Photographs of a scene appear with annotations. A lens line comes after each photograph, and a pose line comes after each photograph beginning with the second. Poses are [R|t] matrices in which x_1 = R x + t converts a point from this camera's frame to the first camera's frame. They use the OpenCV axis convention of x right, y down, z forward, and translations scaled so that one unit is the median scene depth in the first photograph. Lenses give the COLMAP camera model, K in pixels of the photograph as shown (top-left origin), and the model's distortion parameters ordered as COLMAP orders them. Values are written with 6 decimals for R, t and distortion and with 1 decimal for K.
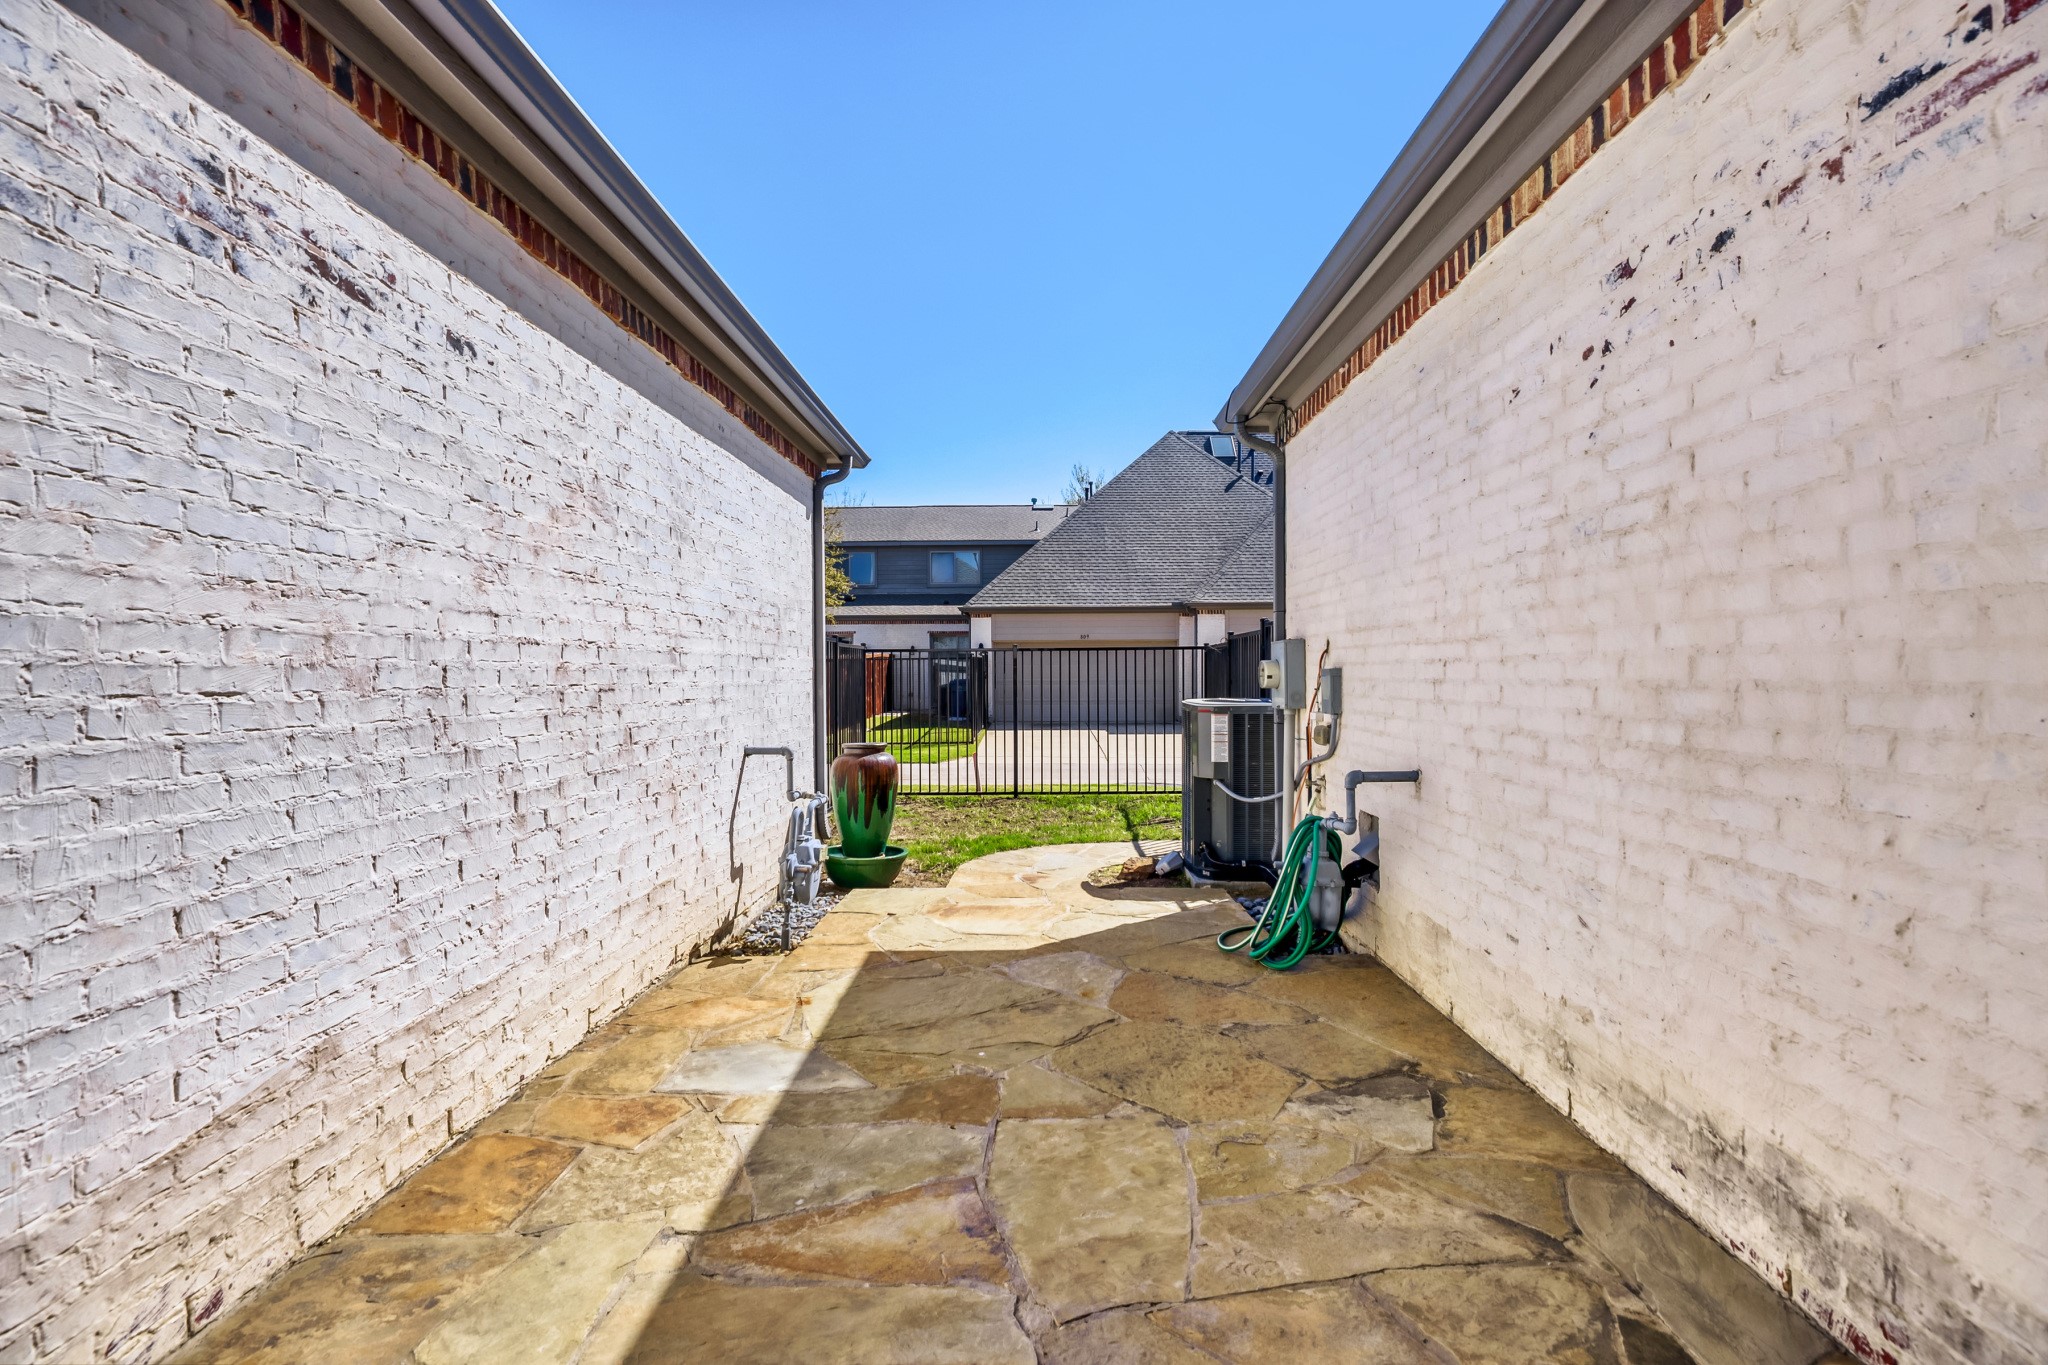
lens RADIAL K [[919.7, 0, 1021.3], [0, 919.7, 674.0], [0, 0, 1]] dist [0.002063, -0.000235]
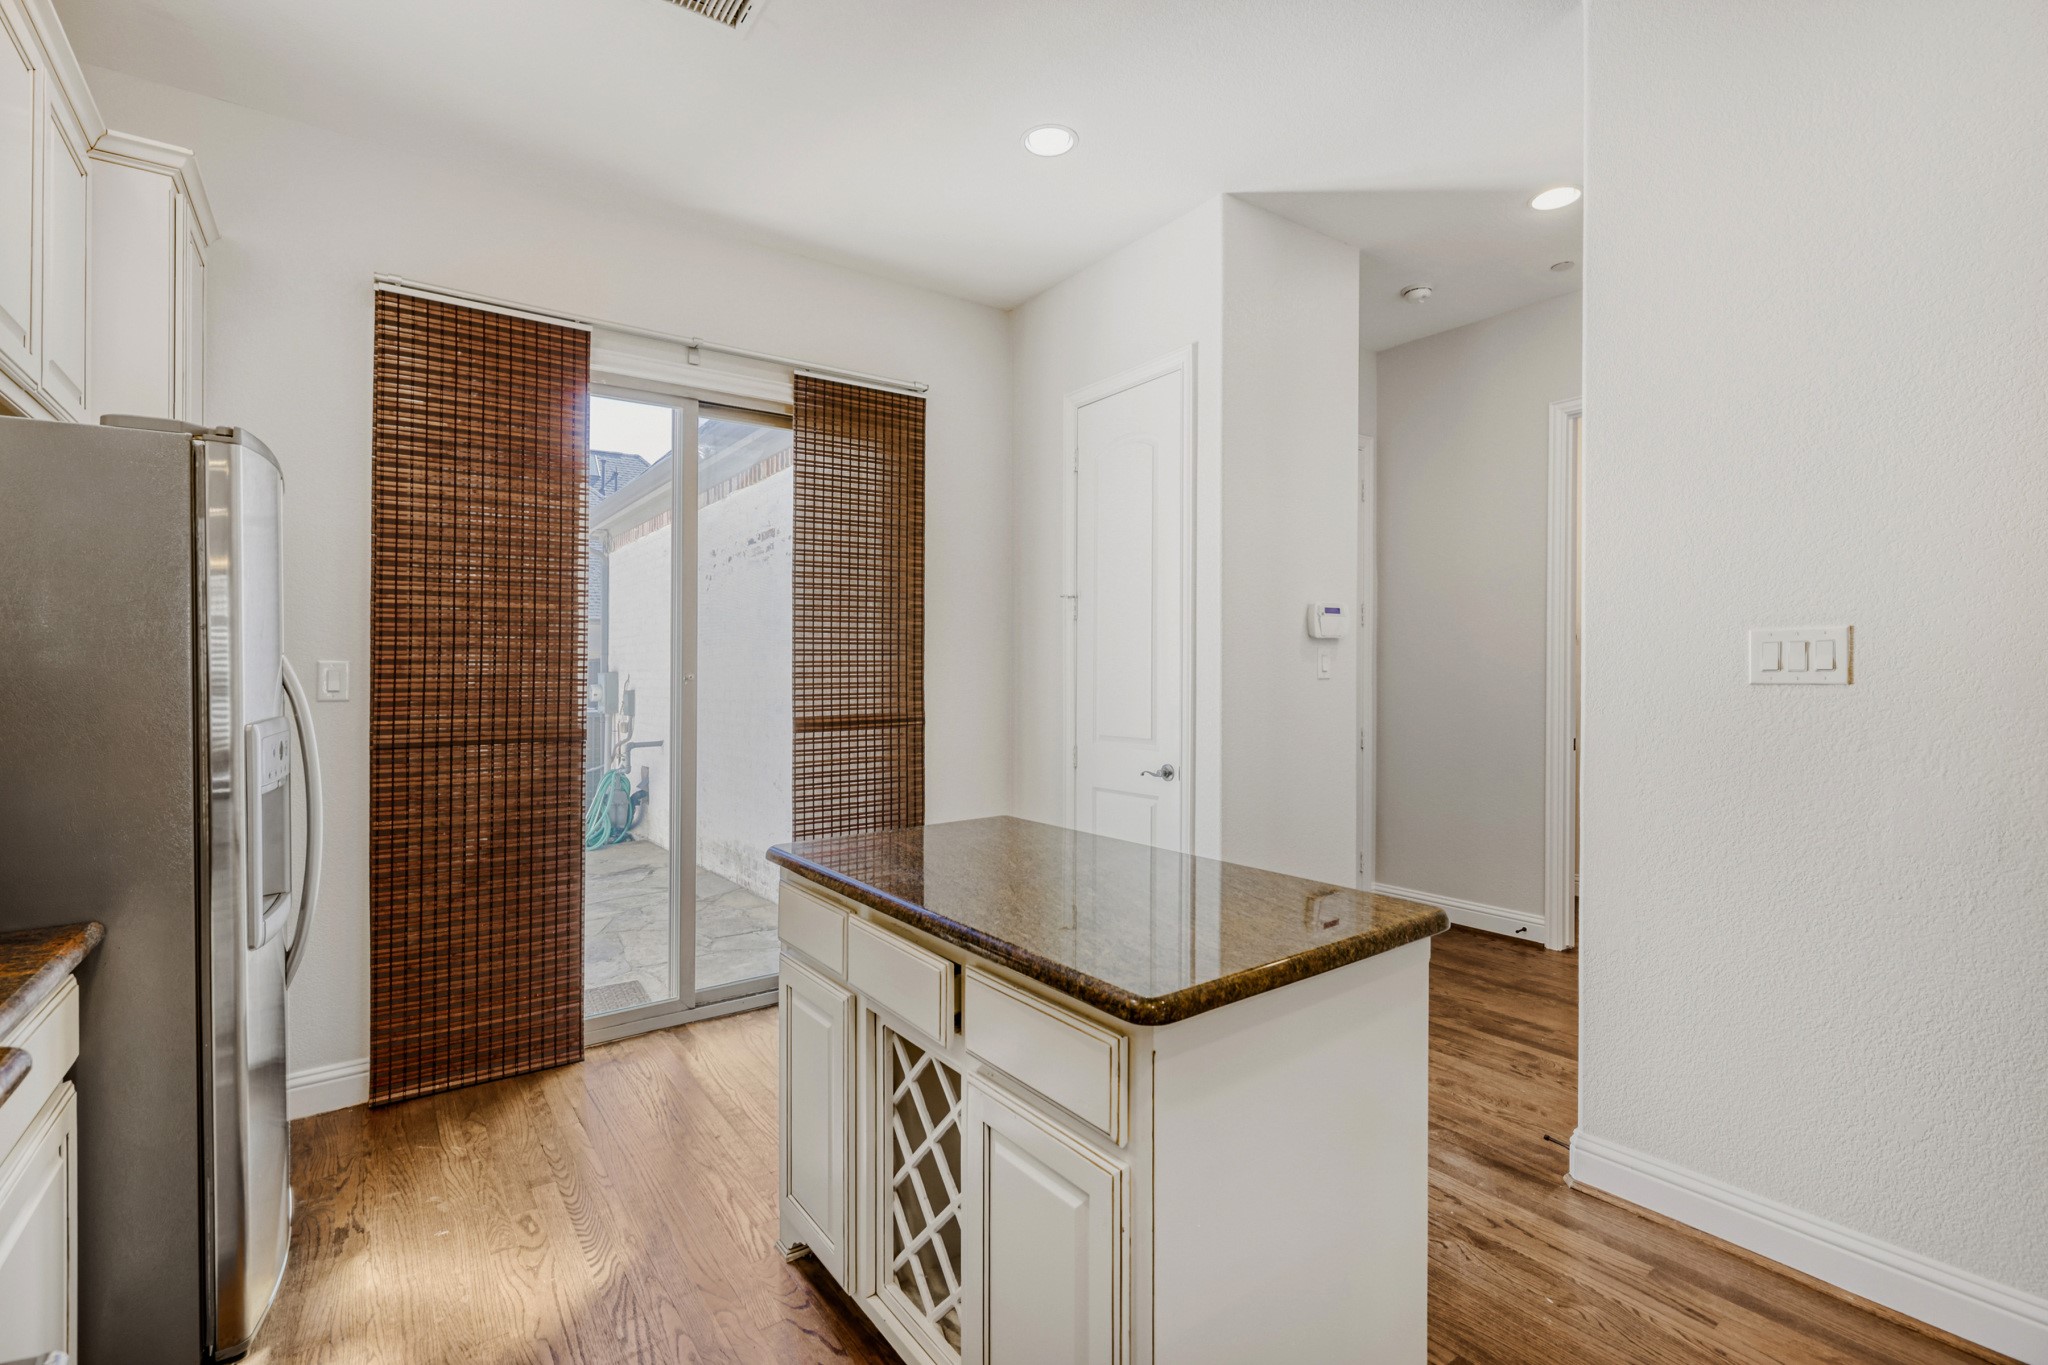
lens RADIAL K [[919.7, 0, 1017.7], [0, 919.7, 683.0], [0, 0, 1]] dist [0.002063, -0.000235]
pose [[0.796189, 0.006317, 0.605016, -0.134104], [-0.008139, 0.999967, 0.000269, -0.024845], [-0.604994, -0.005138, 0.796214, -0.808162]]
